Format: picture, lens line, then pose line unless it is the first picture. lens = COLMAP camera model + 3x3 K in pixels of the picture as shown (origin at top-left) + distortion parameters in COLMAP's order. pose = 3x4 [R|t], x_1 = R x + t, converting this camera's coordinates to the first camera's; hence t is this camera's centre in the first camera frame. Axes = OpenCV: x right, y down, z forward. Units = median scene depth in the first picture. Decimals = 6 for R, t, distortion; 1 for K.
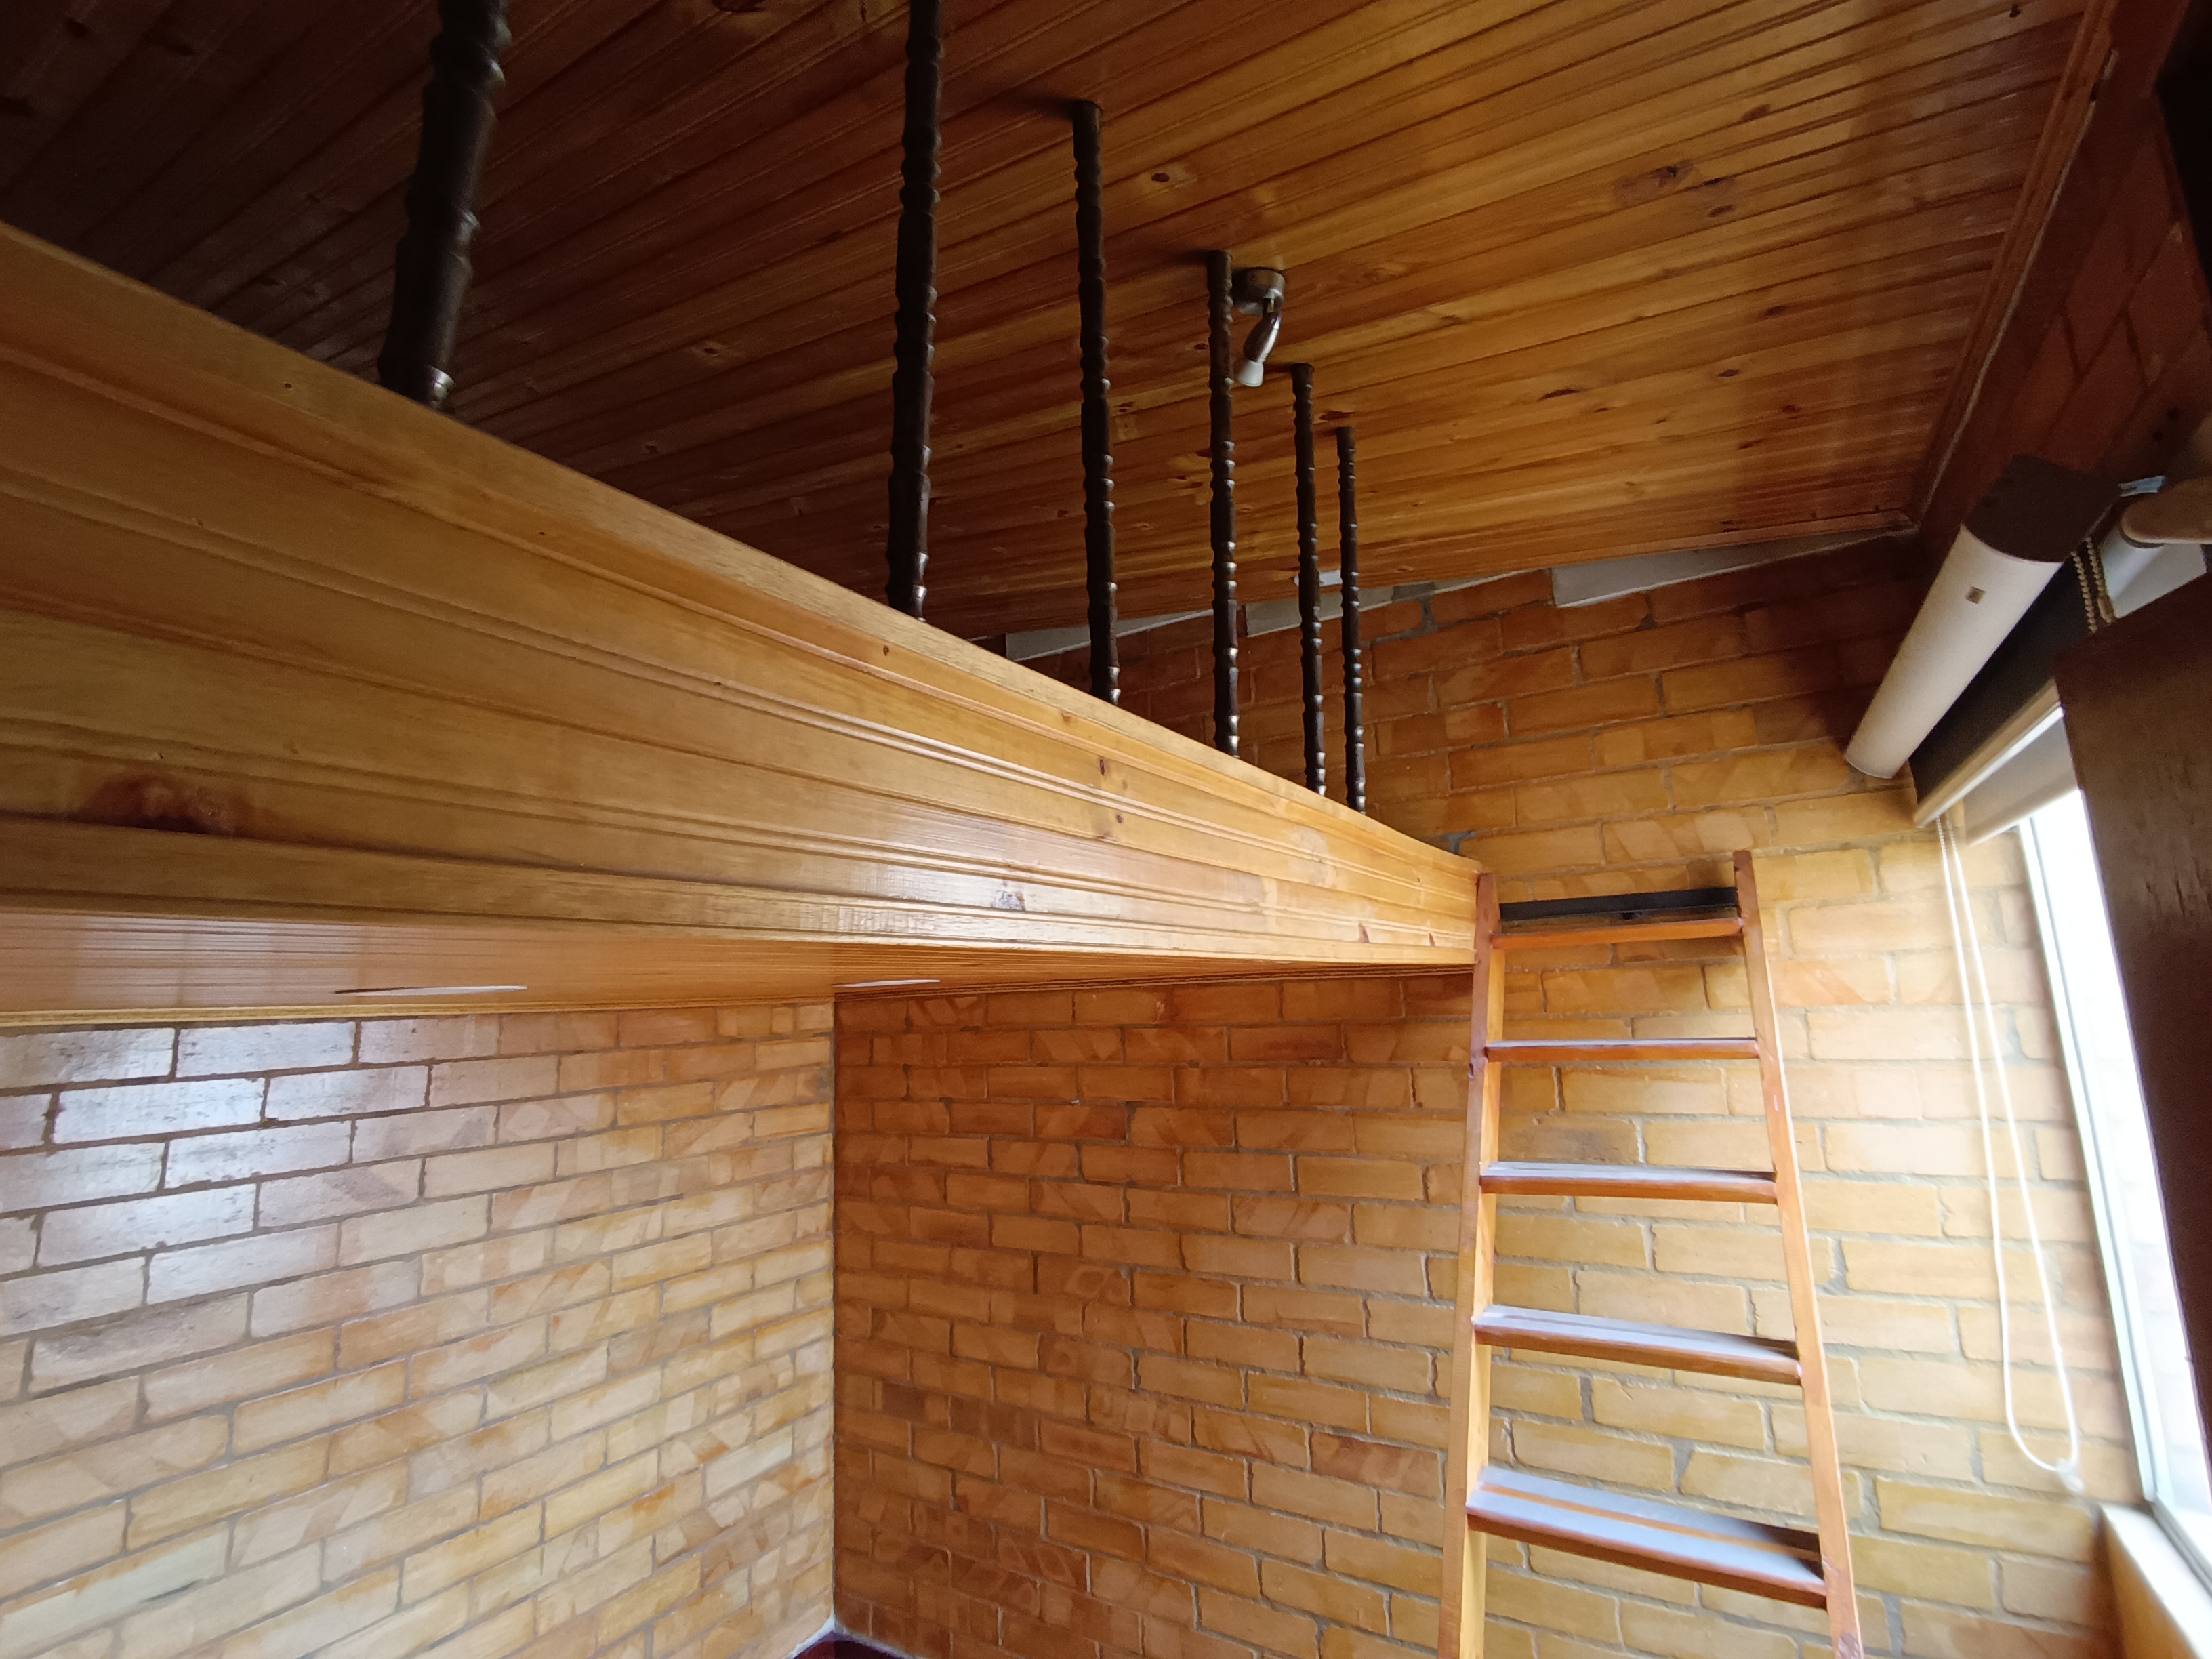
lens RADIAL K [[1010.8, 0, 1086.5], [0, 1010.8, 815.6], [0, 0, 1]] dist [0.000155, 0.000528]
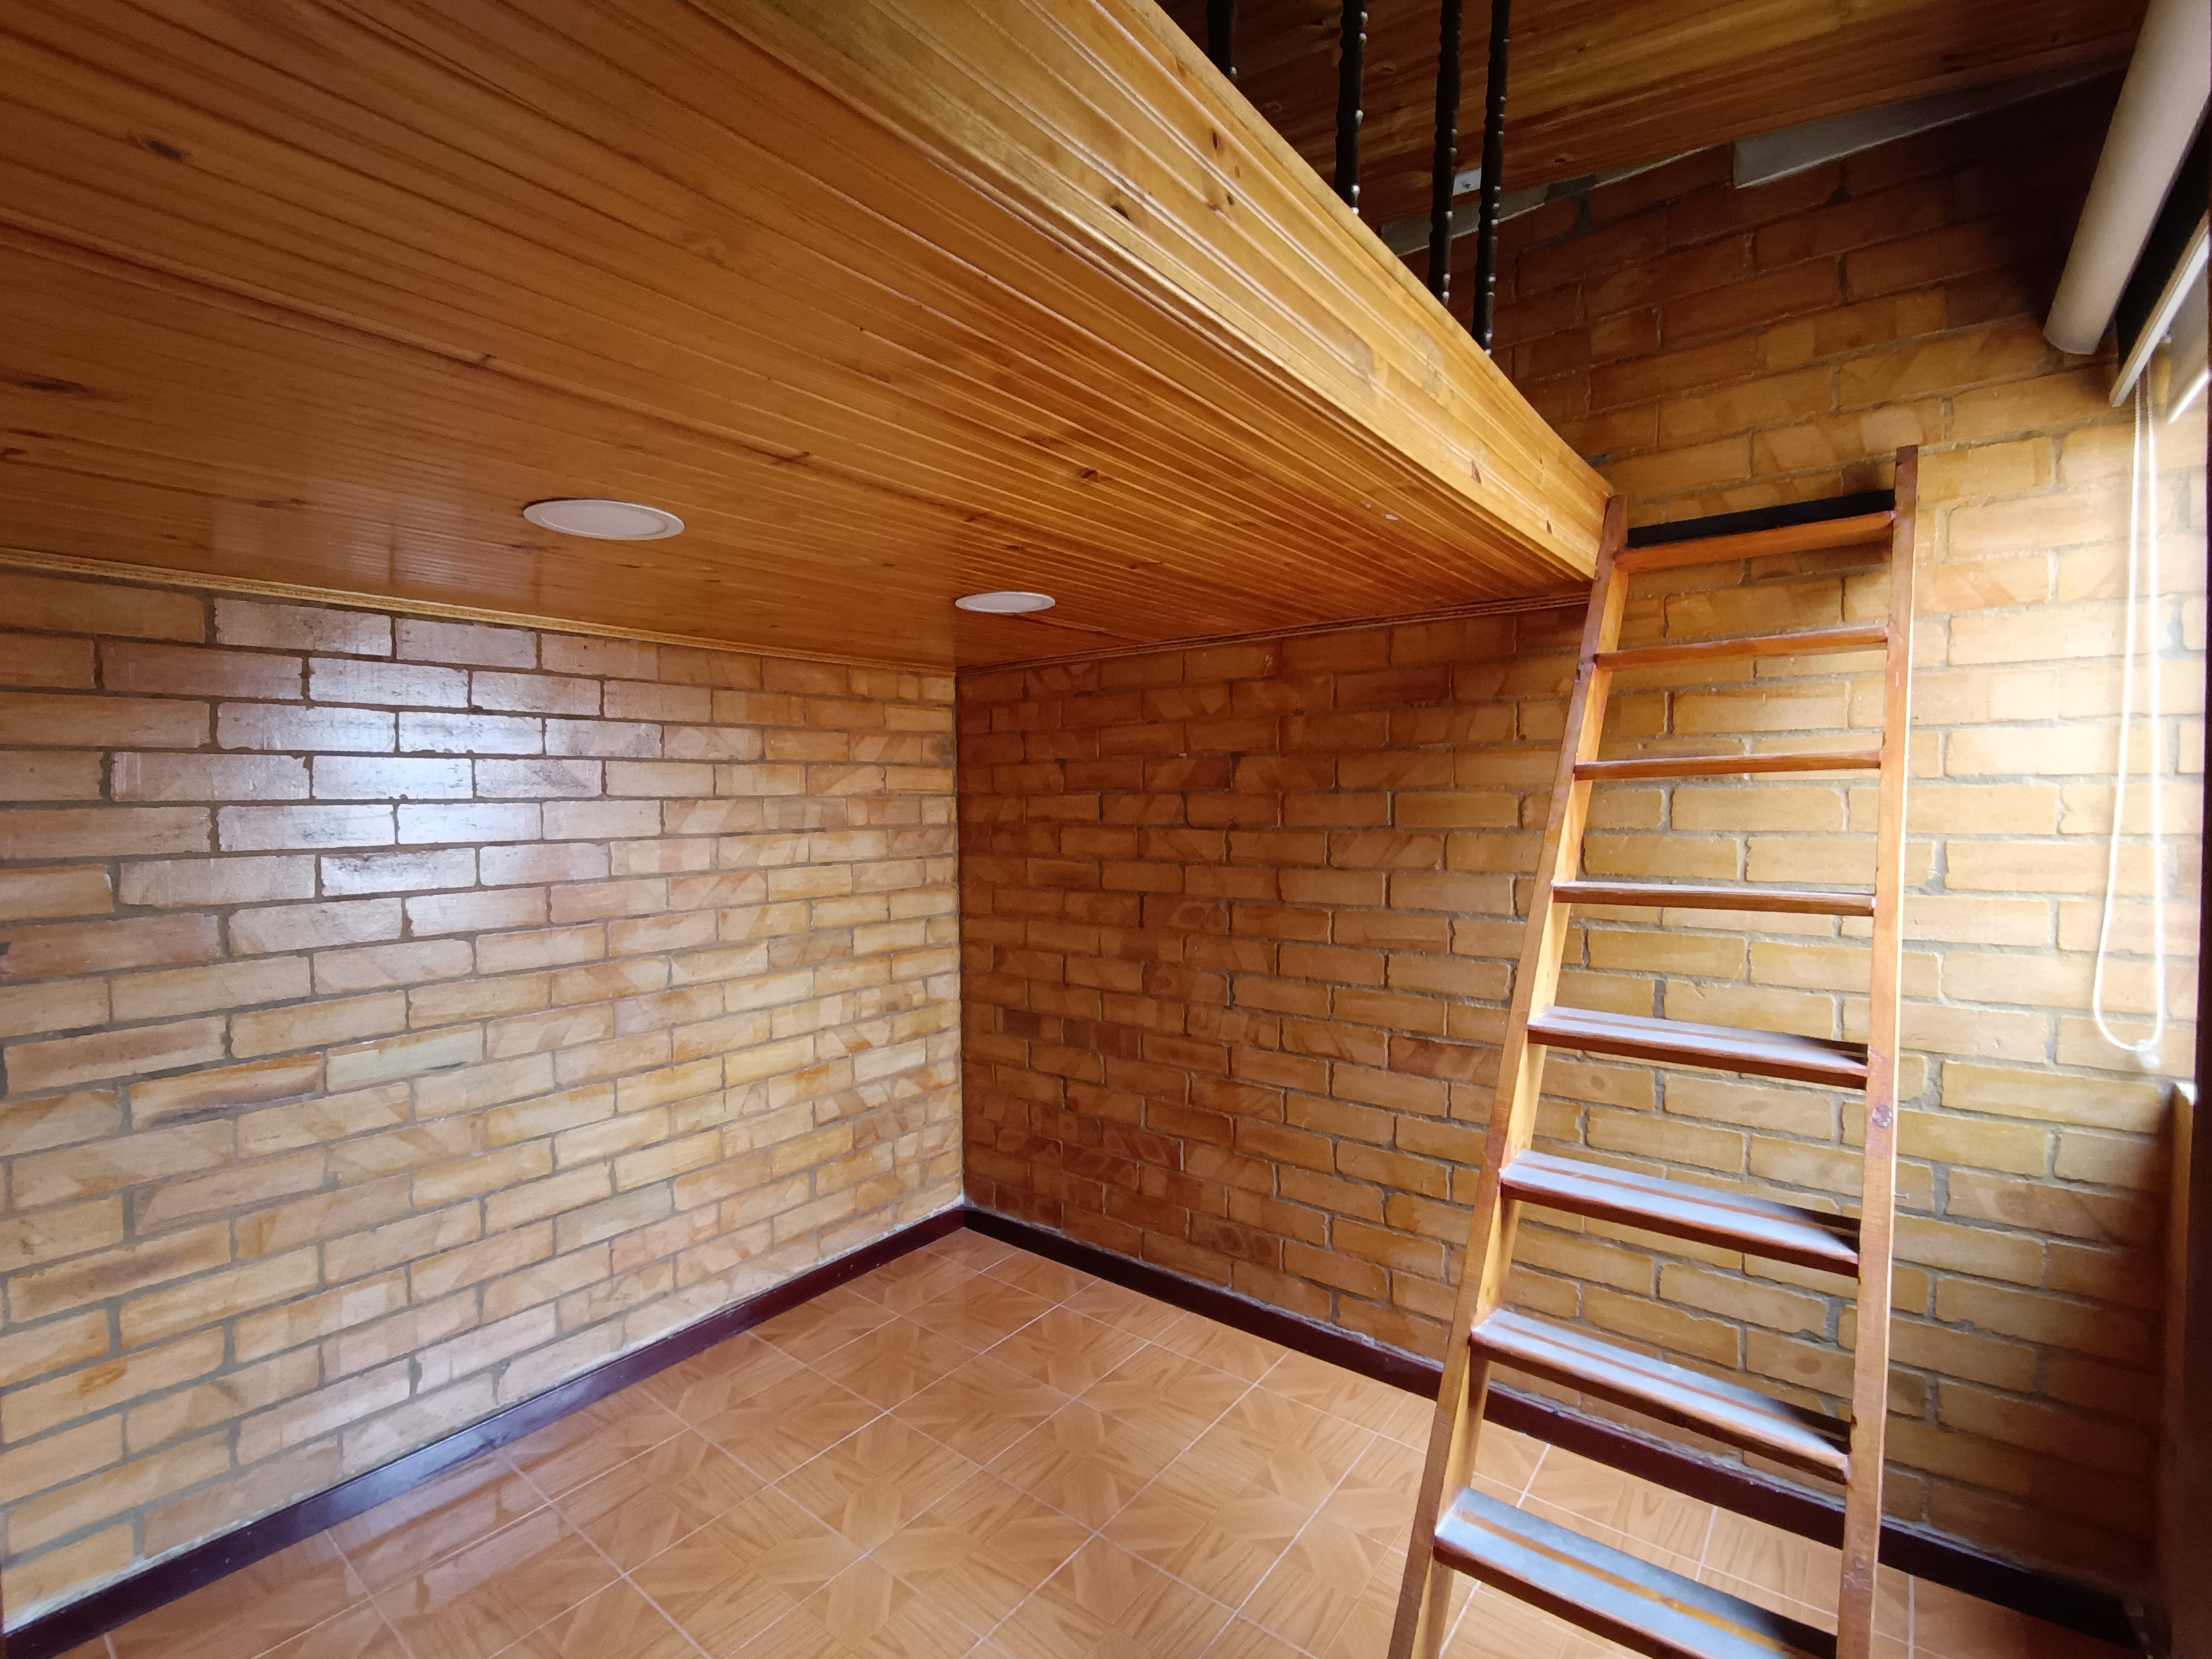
lens RADIAL K [[1010.8, 0, 1086.5], [0, 1010.8, 815.6], [0, 0, 1]] dist [0.000155, 0.000528]
pose [[0.993341, 0.033228, -0.110315, 0.008494], [-0.010714, 0.980000, 0.198707, 0.157981], [0.114711, -0.196202, 0.973831, -0.051172]]
